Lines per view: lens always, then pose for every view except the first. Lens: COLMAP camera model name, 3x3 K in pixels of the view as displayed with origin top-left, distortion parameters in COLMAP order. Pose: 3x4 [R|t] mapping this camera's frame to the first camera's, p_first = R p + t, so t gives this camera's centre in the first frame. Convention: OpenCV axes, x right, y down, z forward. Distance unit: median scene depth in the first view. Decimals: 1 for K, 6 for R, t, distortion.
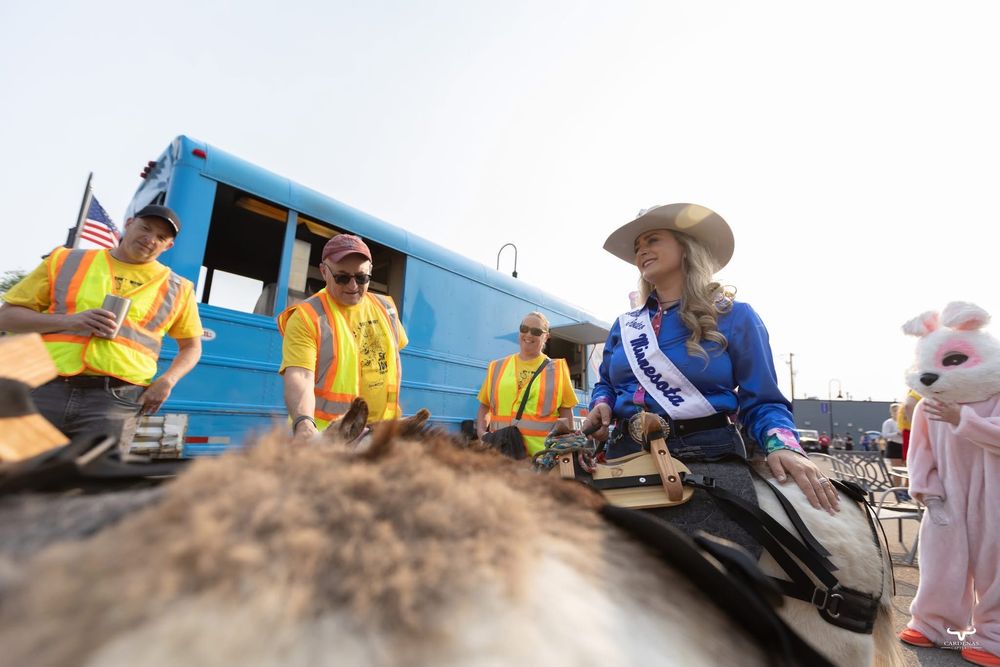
lens RADIAL K [[483.5, 0, 500.0], [0, 483.5, 333.5], [0, 0, 1]] dist [0.002265, 0.000326]
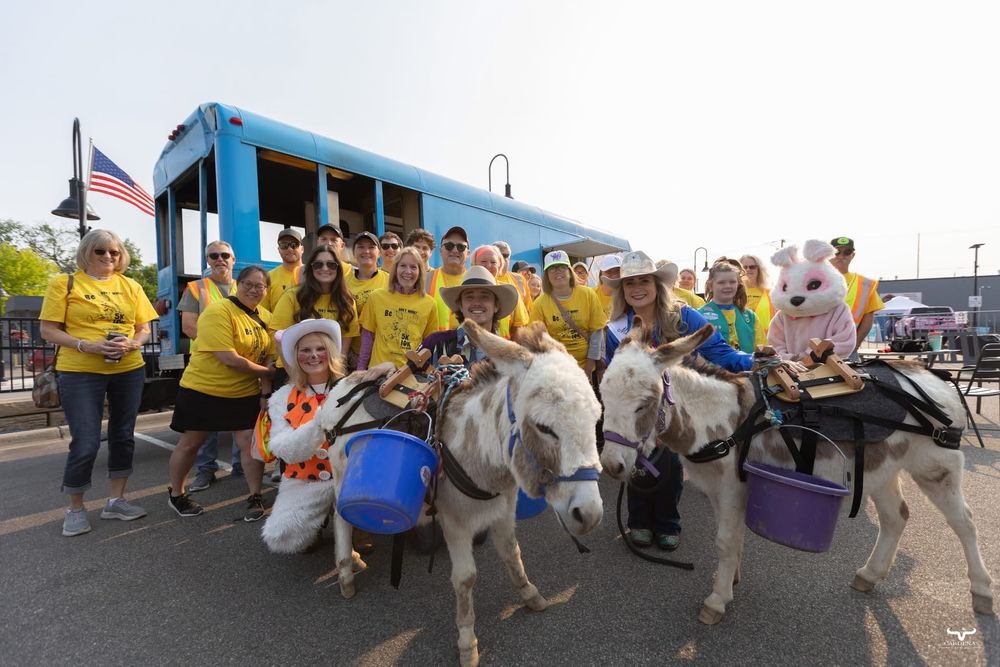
lens RADIAL K [[483.5, 0, 500.0], [0, 483.5, 333.5], [0, 0, 1]] dist [0.002265, 0.000326]
pose [[0.996472, -0.083917, 0.001390, -0.044743], [0.082162, 0.978740, 0.187928, -0.042070], [-0.017131, -0.187151, 0.982182, -0.159601]]
